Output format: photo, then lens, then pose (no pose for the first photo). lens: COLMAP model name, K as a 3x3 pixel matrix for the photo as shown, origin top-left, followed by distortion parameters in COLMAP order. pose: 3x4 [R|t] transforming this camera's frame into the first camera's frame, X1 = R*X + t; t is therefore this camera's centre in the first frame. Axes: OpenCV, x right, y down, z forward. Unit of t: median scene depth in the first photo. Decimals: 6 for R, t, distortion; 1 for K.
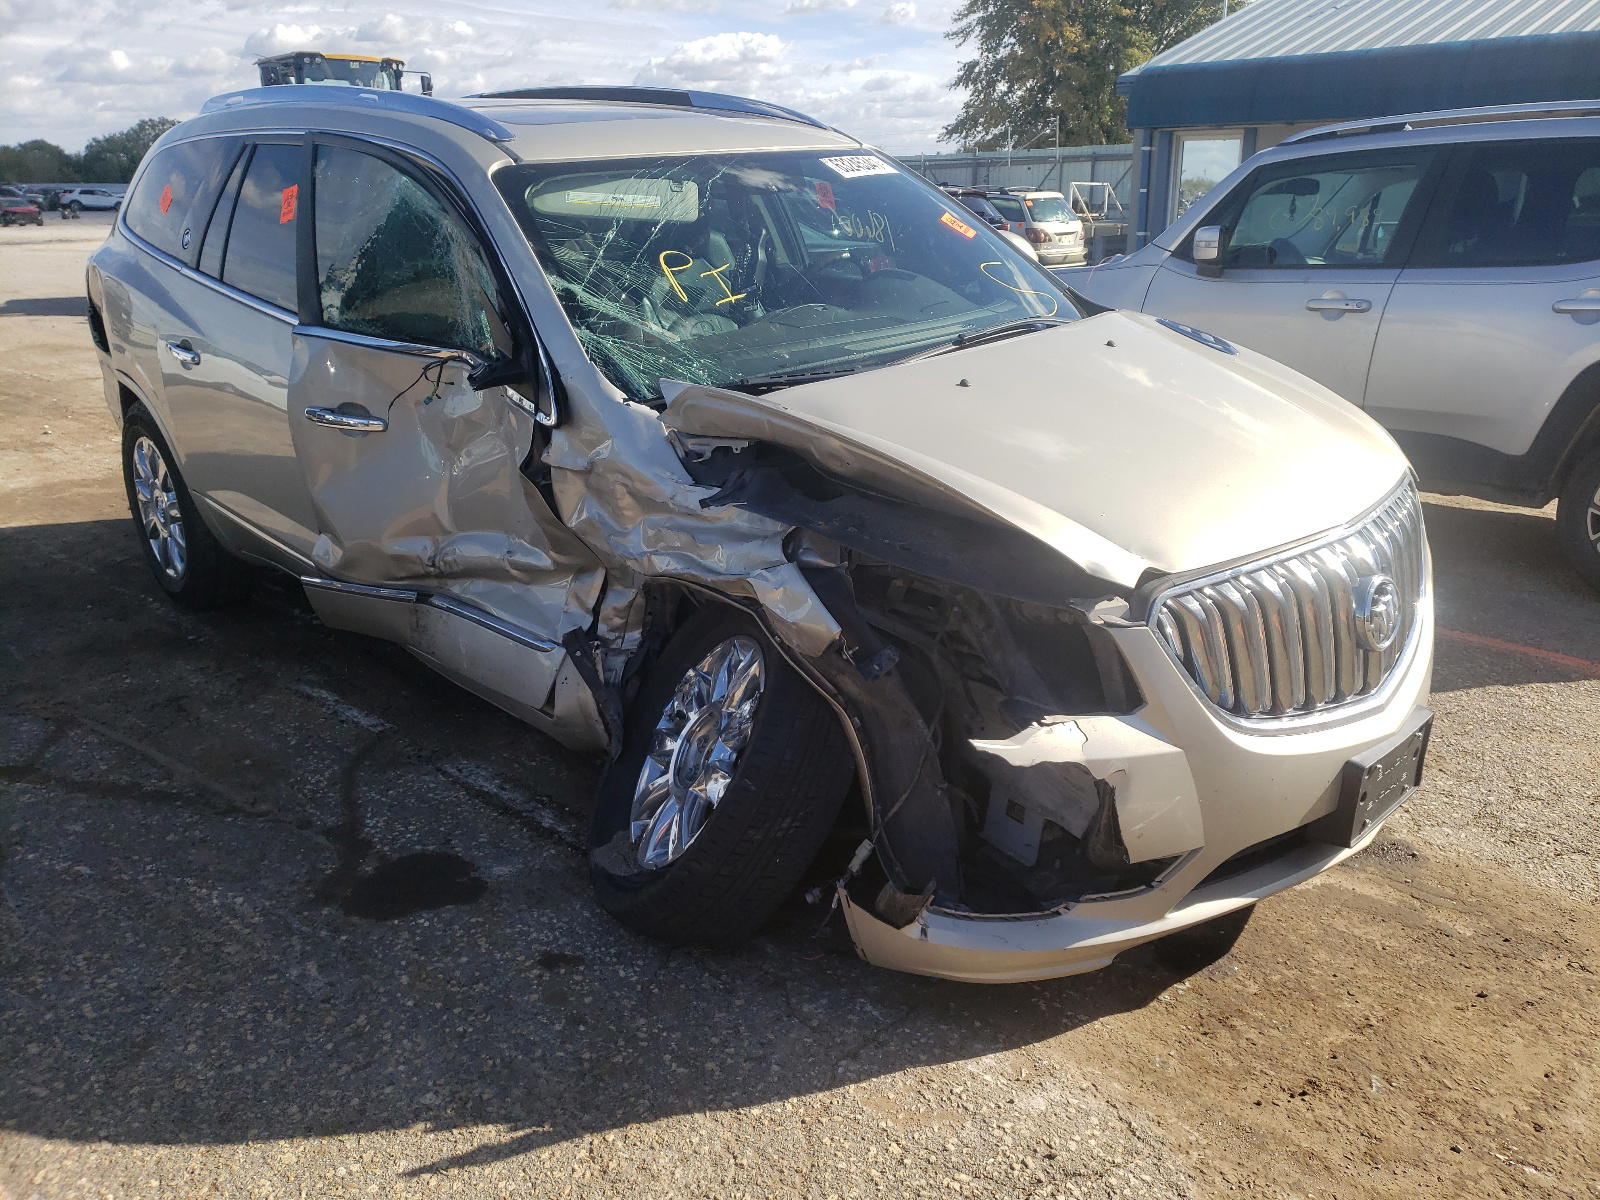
lens RADIAL K [[1209.2, 0, 816.5], [0, 1209.2, 605.5], [0, 0, 1]] dist [-0.019266, 0.043386]
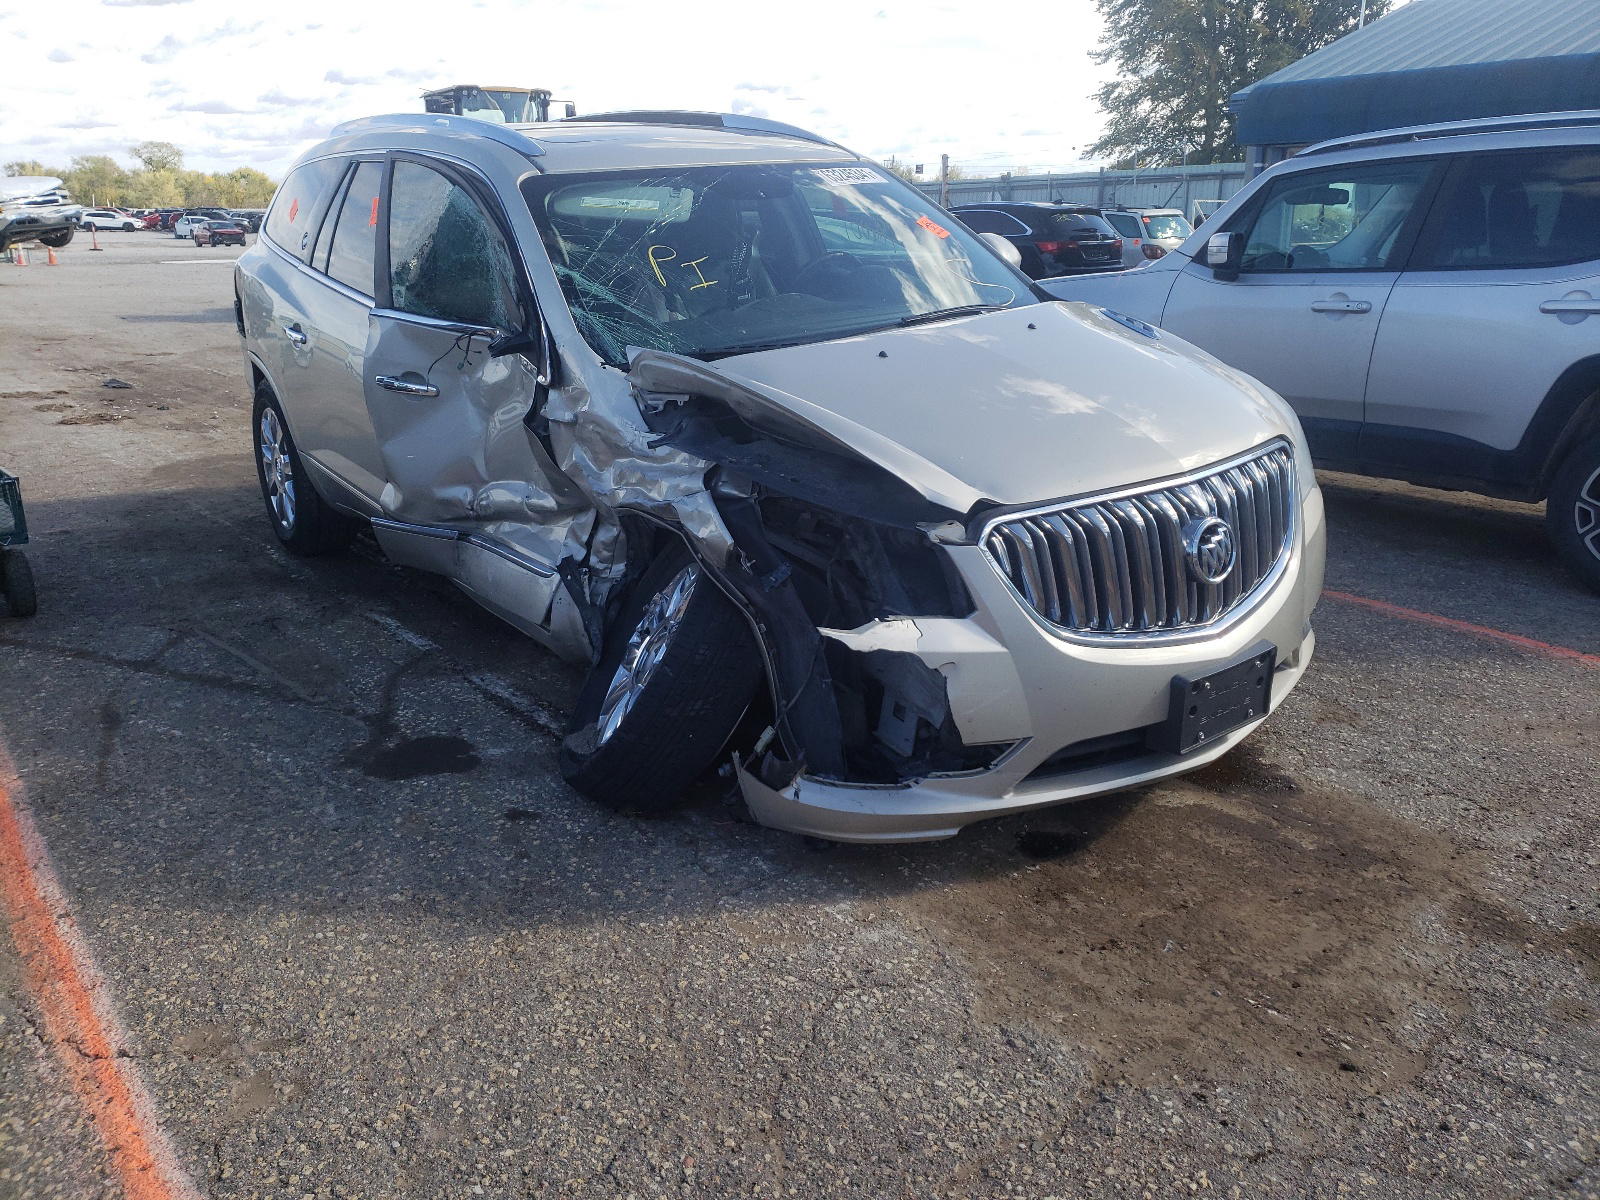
lens RADIAL K [[1222.2, 0, 807.5], [0, 1222.2, 589.6], [0, 0, 1]] dist [0.010593, -0.009840]
pose [[0.990345, 0.037636, -0.133416, 0.209805], [-0.042056, 0.998651, -0.030469, 0.082710], [0.132089, 0.035786, 0.990592, -0.181673]]
